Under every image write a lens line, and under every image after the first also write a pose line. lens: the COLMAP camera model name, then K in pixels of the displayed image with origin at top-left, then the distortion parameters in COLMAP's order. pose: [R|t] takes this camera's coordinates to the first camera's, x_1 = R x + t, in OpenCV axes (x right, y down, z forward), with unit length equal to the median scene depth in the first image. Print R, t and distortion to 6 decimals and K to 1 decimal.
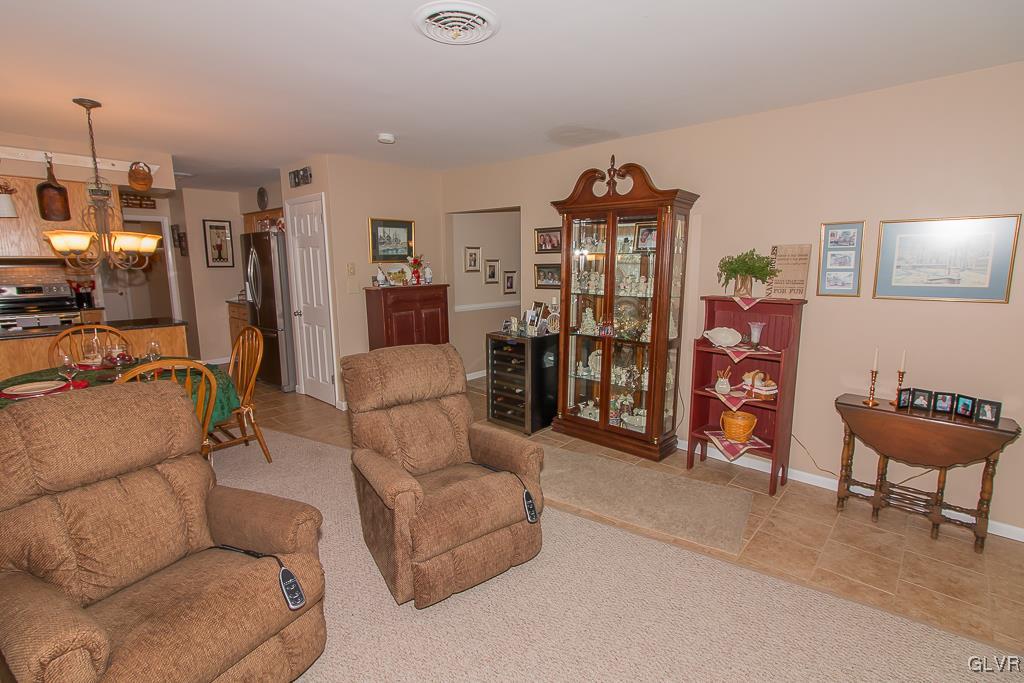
lens RADIAL K [[477.5, 0, 506.8], [0, 477.5, 334.4], [0, 0, 1]] dist [0.001512, -0.000216]
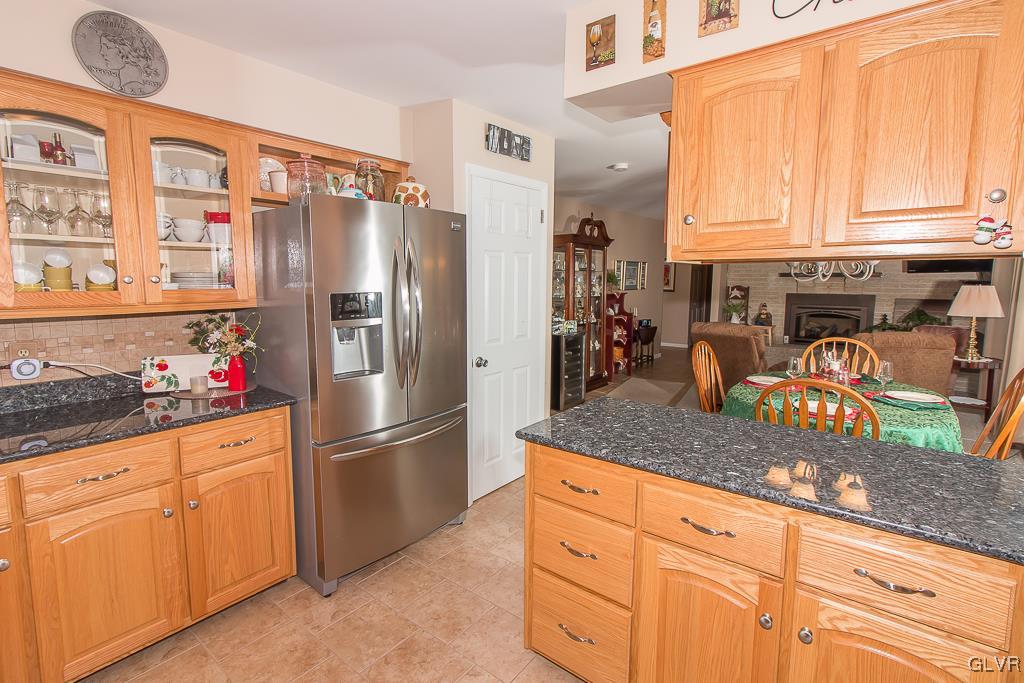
lens RADIAL K [[477.5, 0, 506.8], [0, 477.5, 334.4], [0, 0, 1]] dist [0.001512, -0.000216]
pose [[-0.044422, -0.110345, 0.992900, -1.022917], [0.154362, 0.981187, 0.115950, -0.140458], [-0.987015, 0.158417, -0.026553, 0.987347]]
